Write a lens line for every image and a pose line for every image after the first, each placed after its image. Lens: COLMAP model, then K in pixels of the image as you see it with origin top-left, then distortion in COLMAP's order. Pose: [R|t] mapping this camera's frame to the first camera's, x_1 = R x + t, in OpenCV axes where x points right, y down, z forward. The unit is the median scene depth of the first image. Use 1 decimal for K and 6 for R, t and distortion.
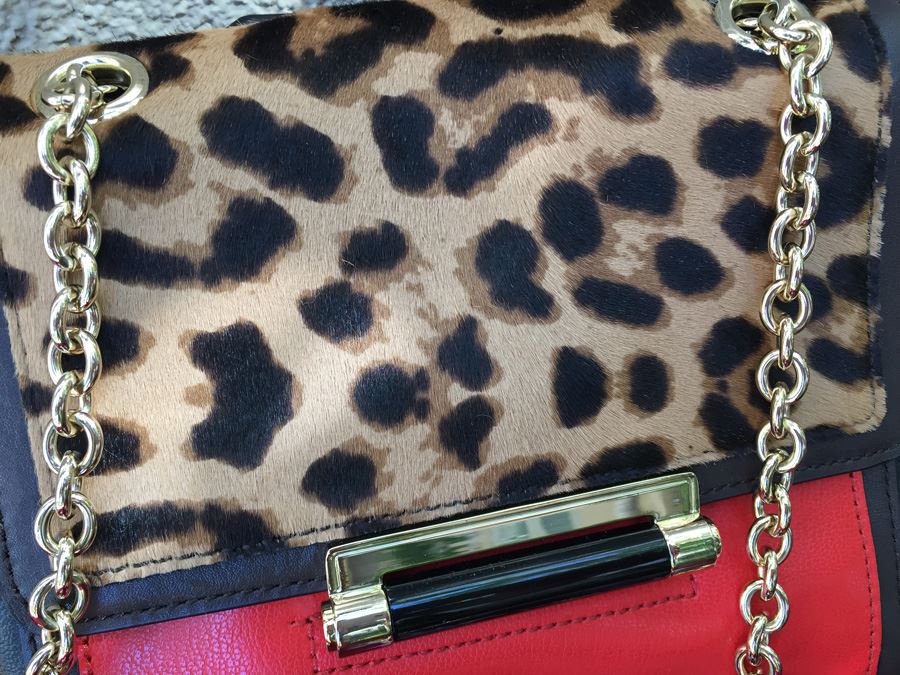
lens RADIAL K [[816.7, 0, 450.0], [0, 816.7, 337.5], [0, 0, 1]] dist [0.071164, -0.155152]
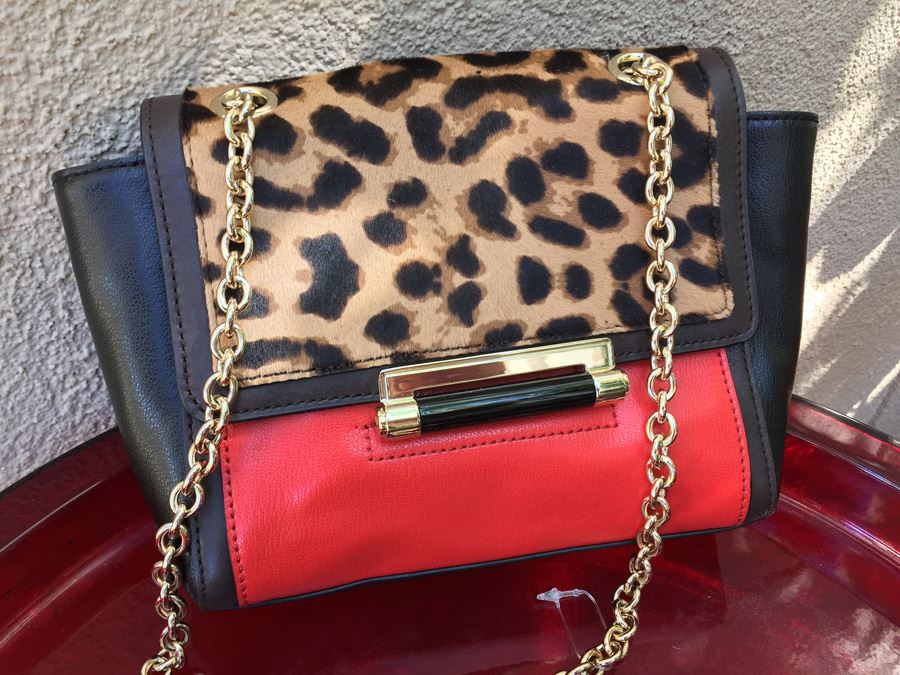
lens RADIAL K [[816.7, 0, 450.0], [0, 816.7, 337.5], [0, 0, 1]] dist [0.071164, -0.155152]
pose [[0.999884, -0.015229, 0.000914, -0.011379], [0.015160, 0.985072, -0.171476, 0.465107], [0.001711, 0.171470, 0.985188, -0.596374]]
